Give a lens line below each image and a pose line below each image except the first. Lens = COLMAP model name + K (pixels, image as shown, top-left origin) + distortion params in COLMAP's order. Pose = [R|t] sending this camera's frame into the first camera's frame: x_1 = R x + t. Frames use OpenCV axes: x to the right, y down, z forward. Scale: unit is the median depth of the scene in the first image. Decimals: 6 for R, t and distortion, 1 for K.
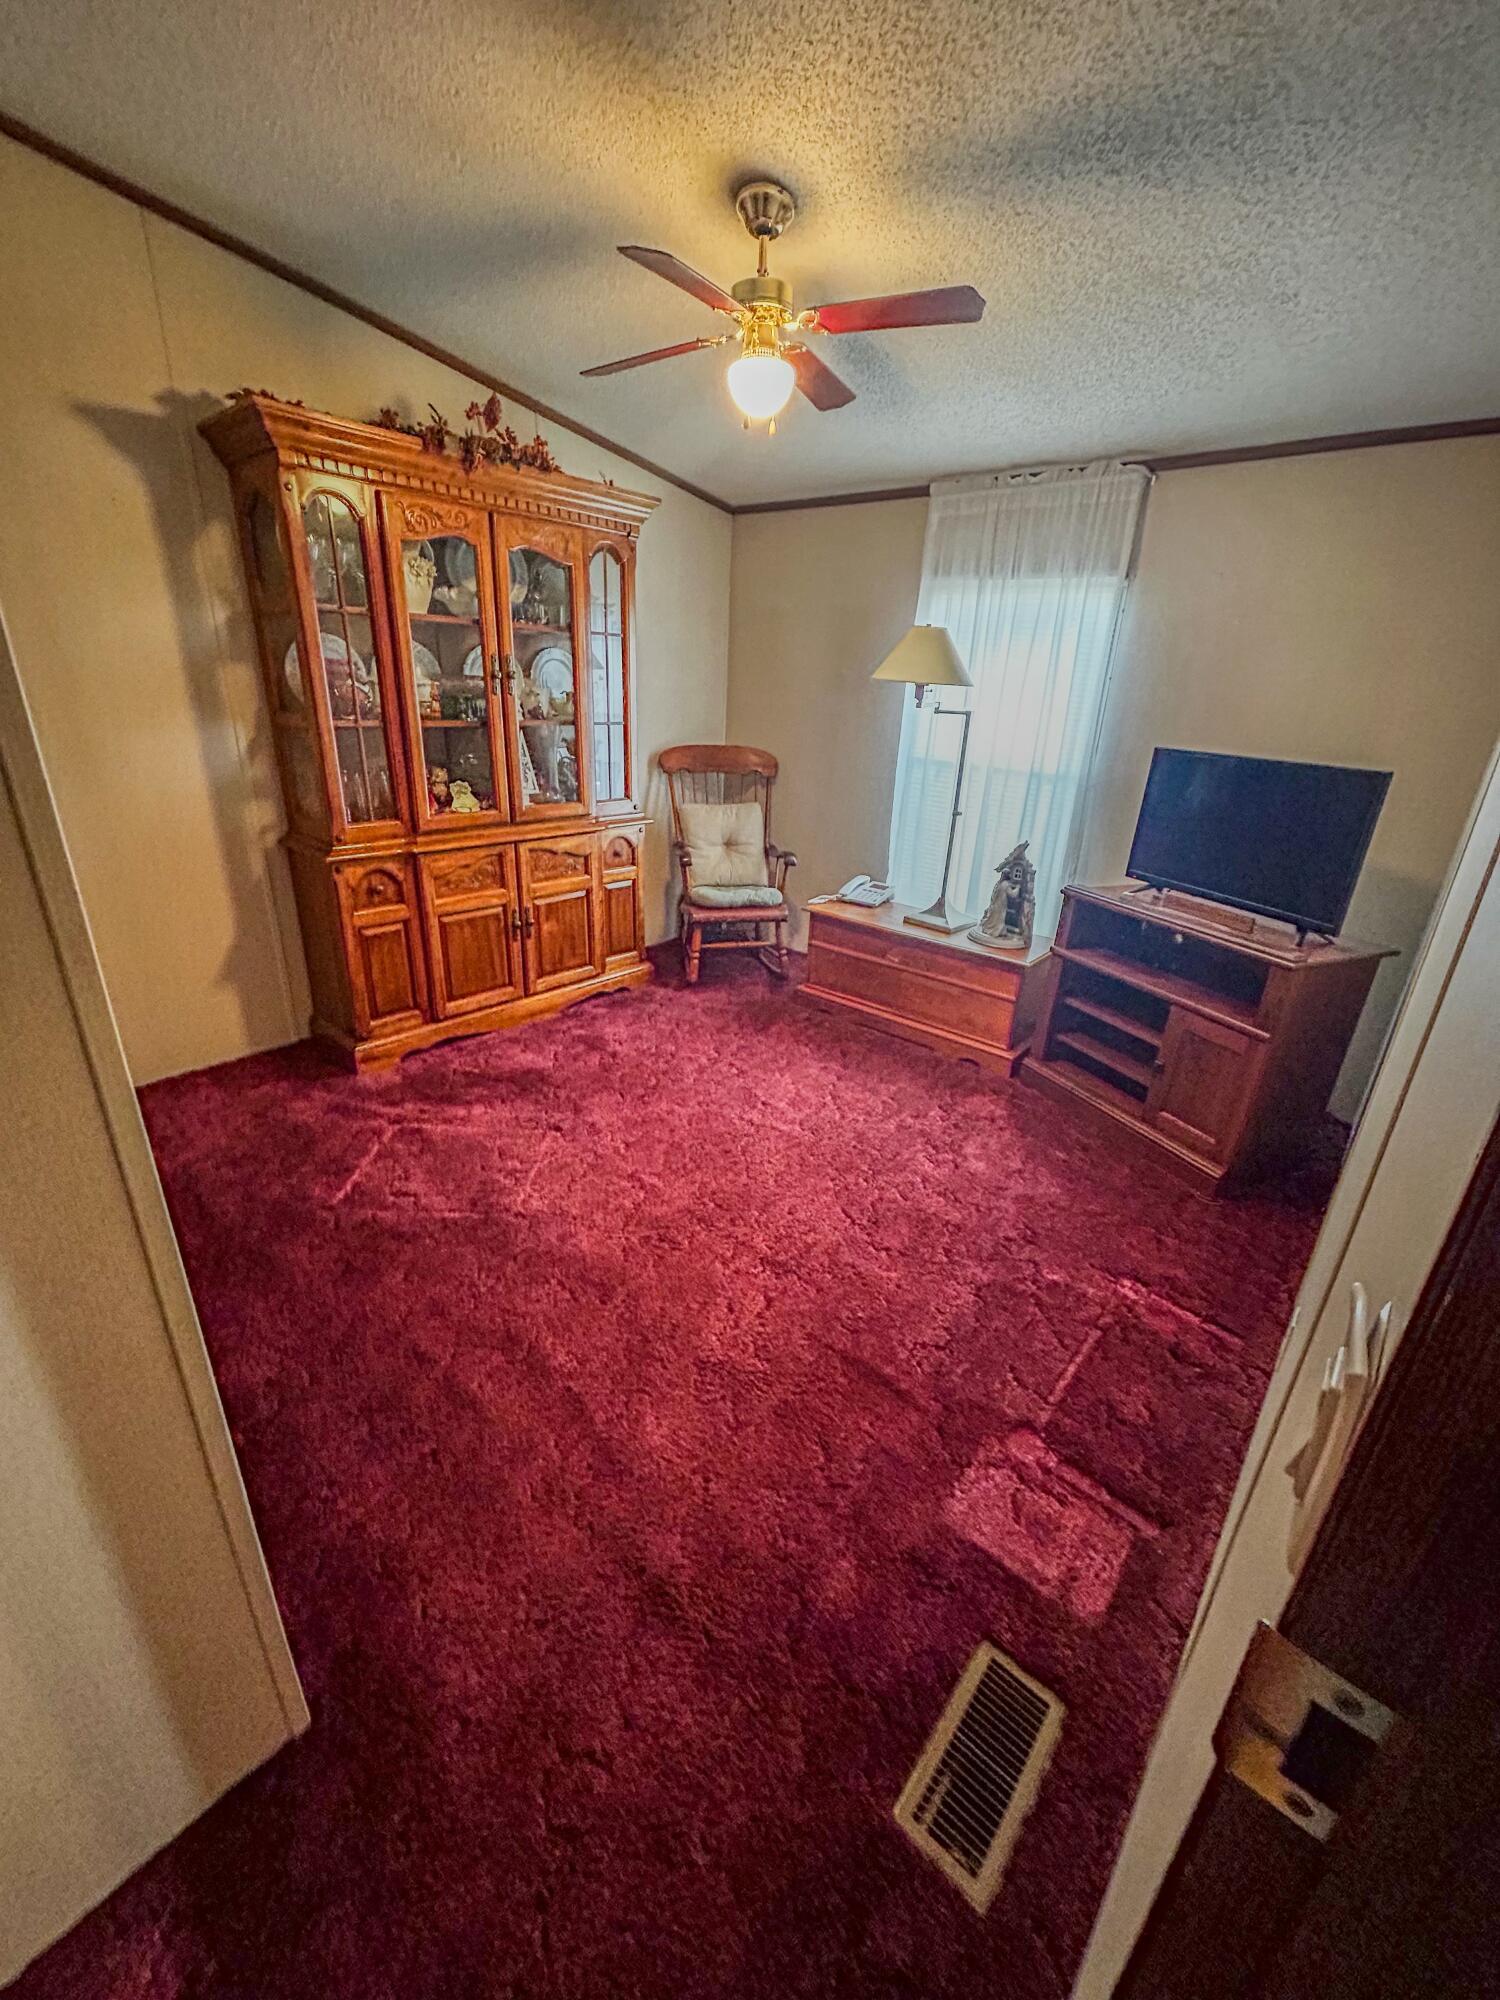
lens RADIAL K [[810.4, 0, 754.2], [0, 810.4, 1000.9], [0, 0, 1]] dist [0.003842, -0.000555]
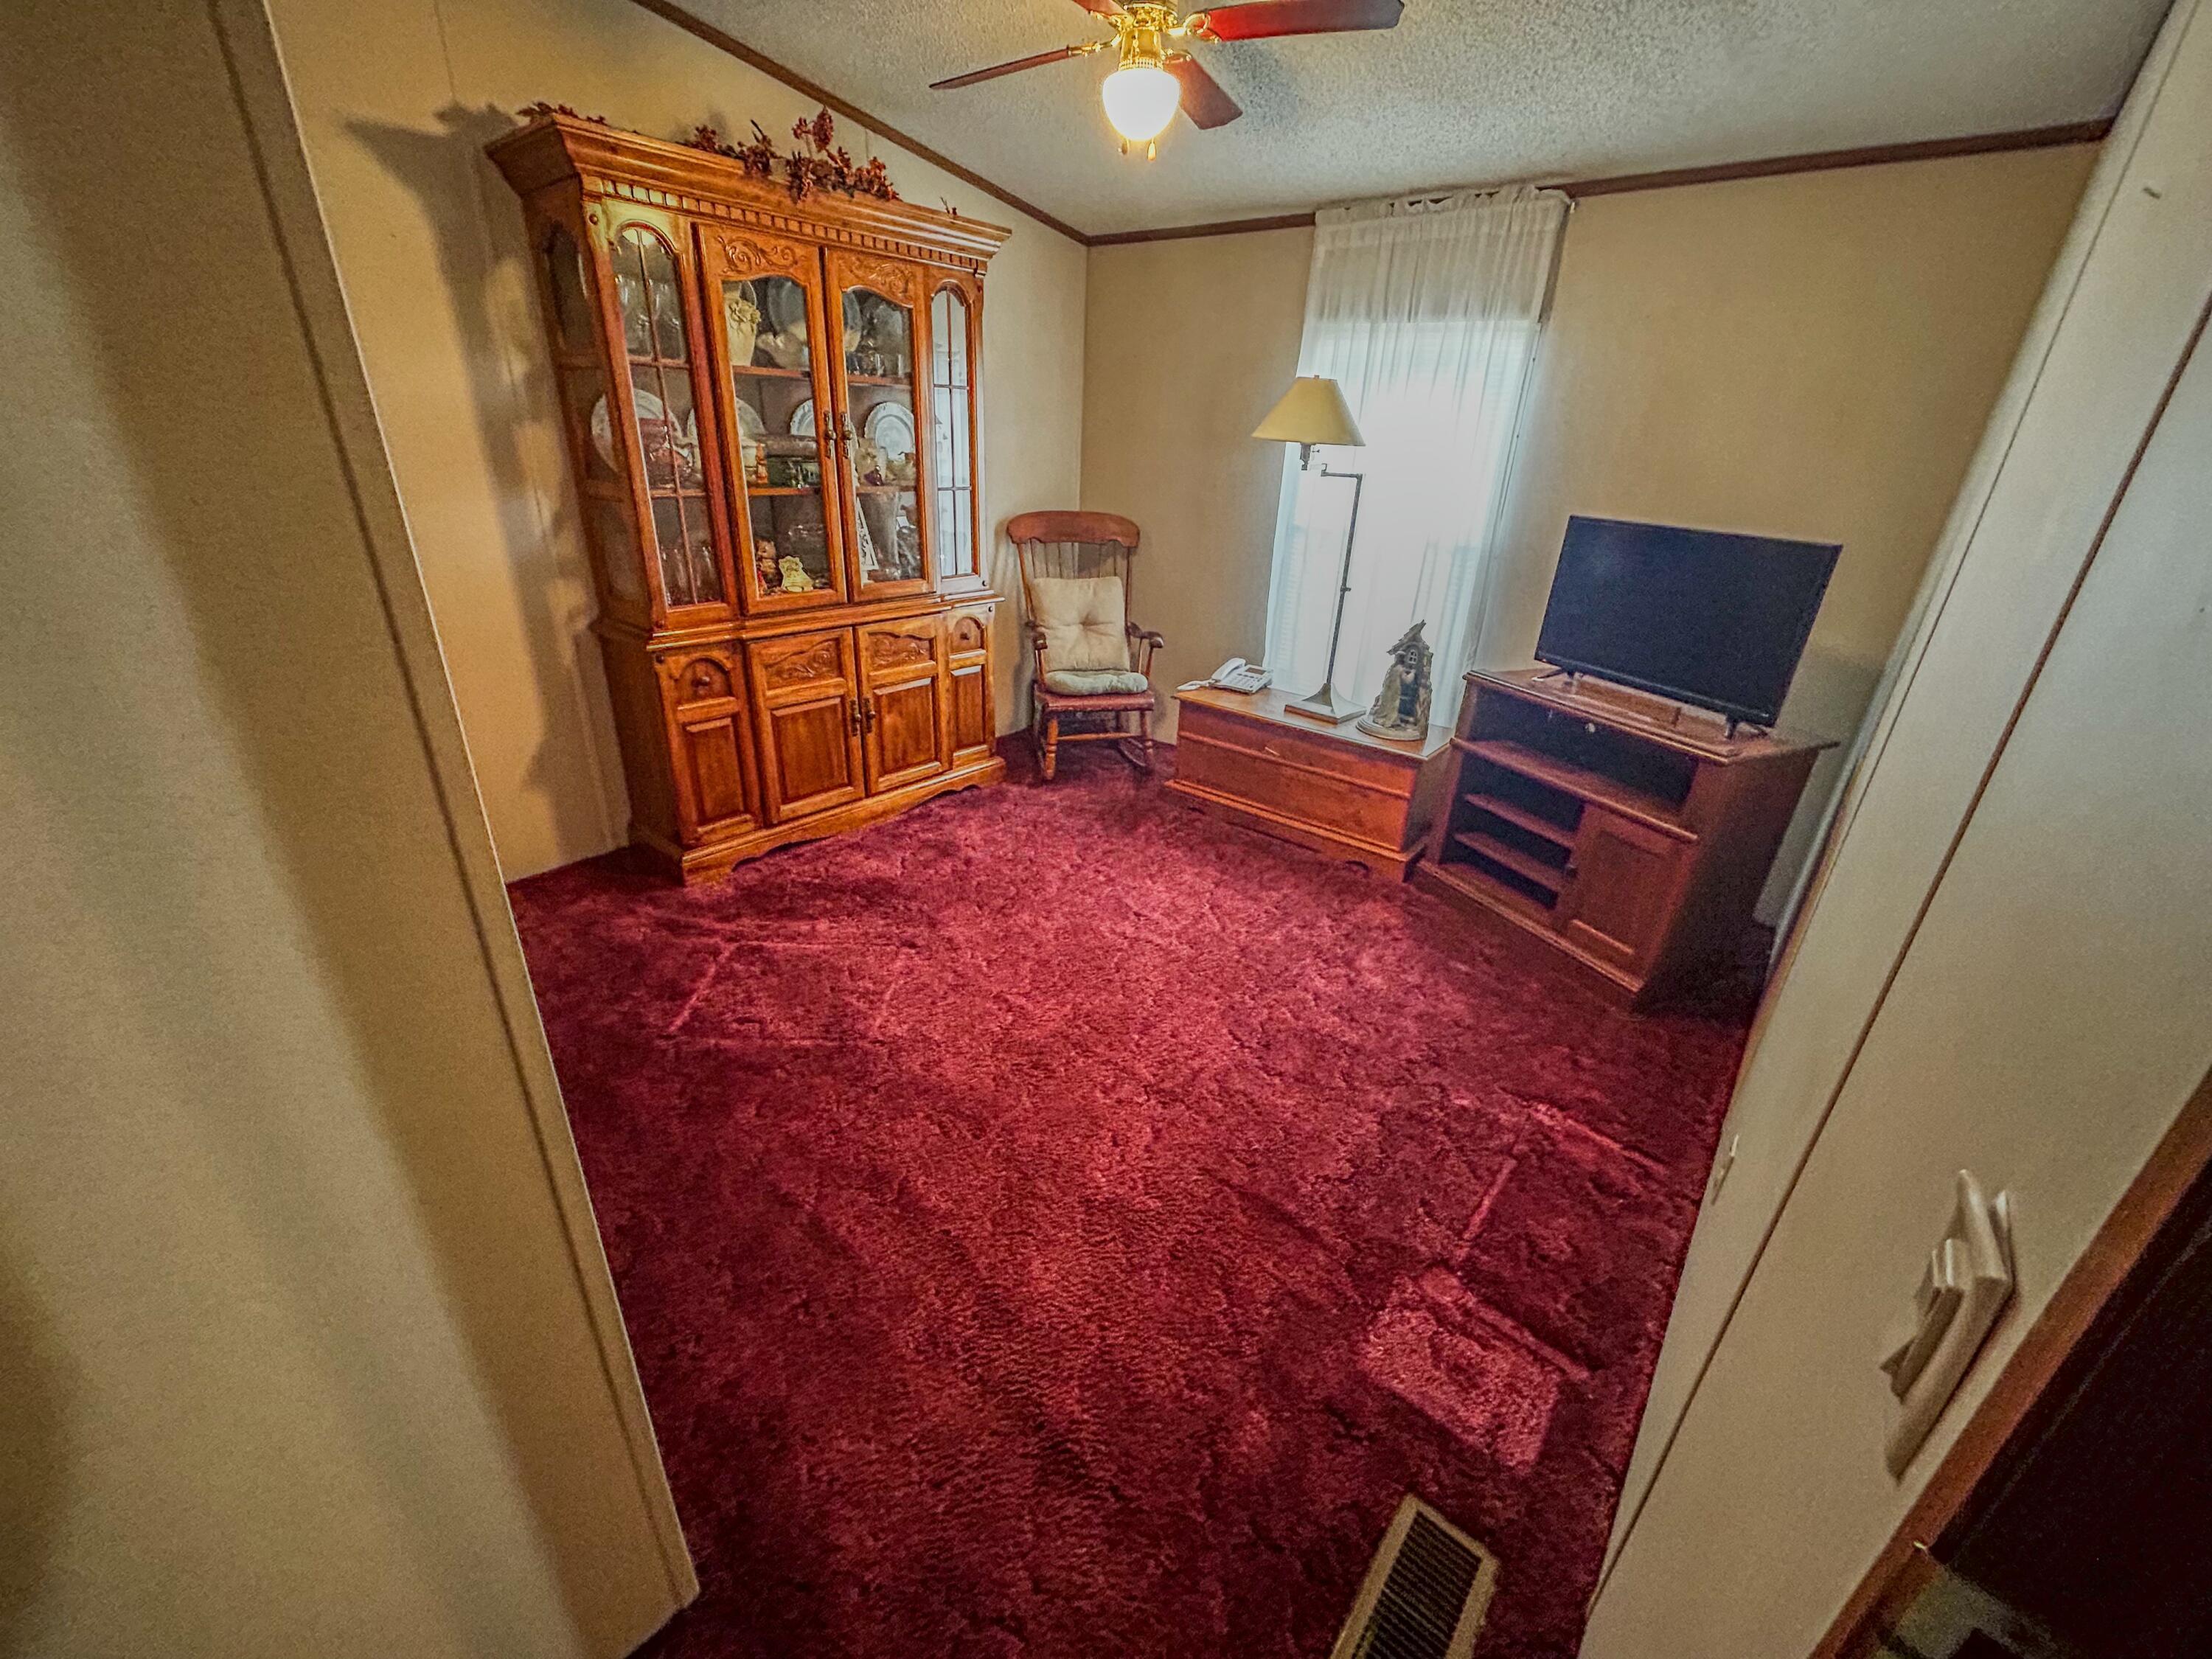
lens RADIAL K [[896.3, 0, 1104.8], [0, 896.3, 829.7], [0, 0, 1]] dist [0.003842, -0.000555]
pose [[0.999891, -0.009126, 0.011578, -0.039200], [0.008605, 0.998983, 0.044257, -0.014959], [-0.011970, -0.044152, 0.998953, 0.000013]]
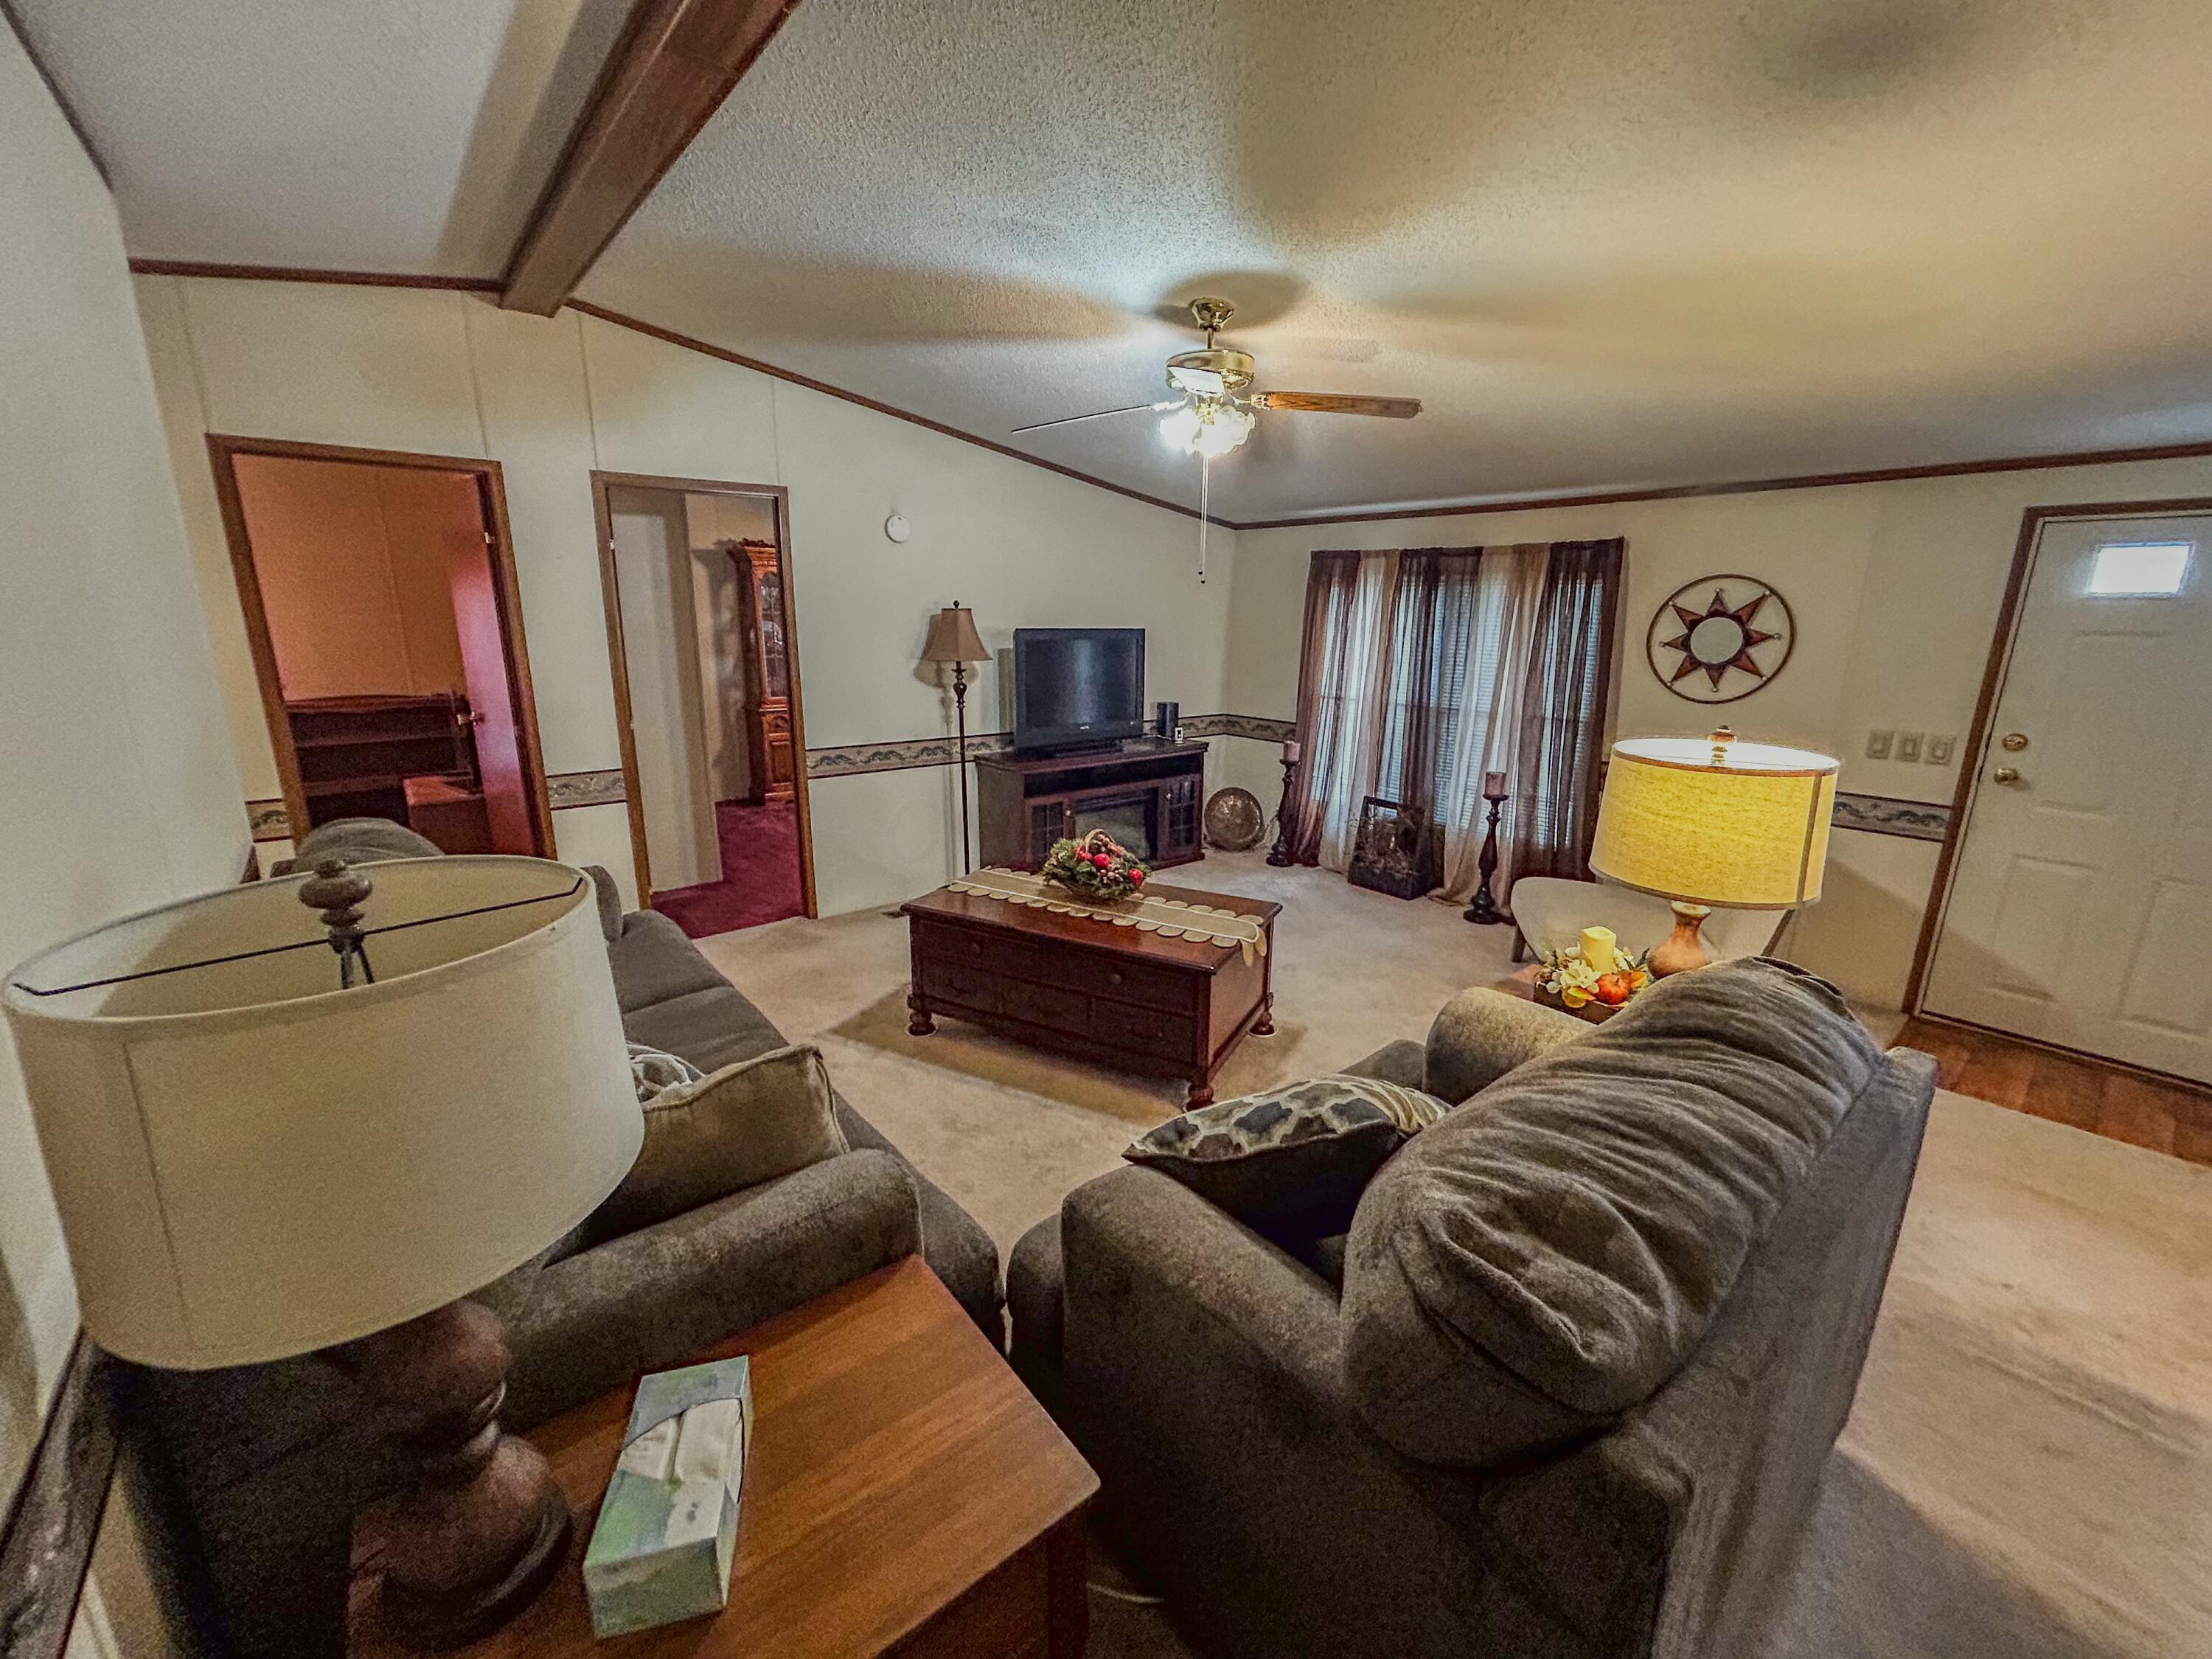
lens RADIAL K [[896.3, 0, 1107.9], [0, 896.3, 846.5], [0, 0, 1]] dist [0.003842, -0.000555]
pose [[0.986009, 0.009519, -0.166421, 0.999841], [-0.033574, 0.989249, -0.142334, 0.604631], [0.163277, 0.145930, 0.975728, -1.456468]]
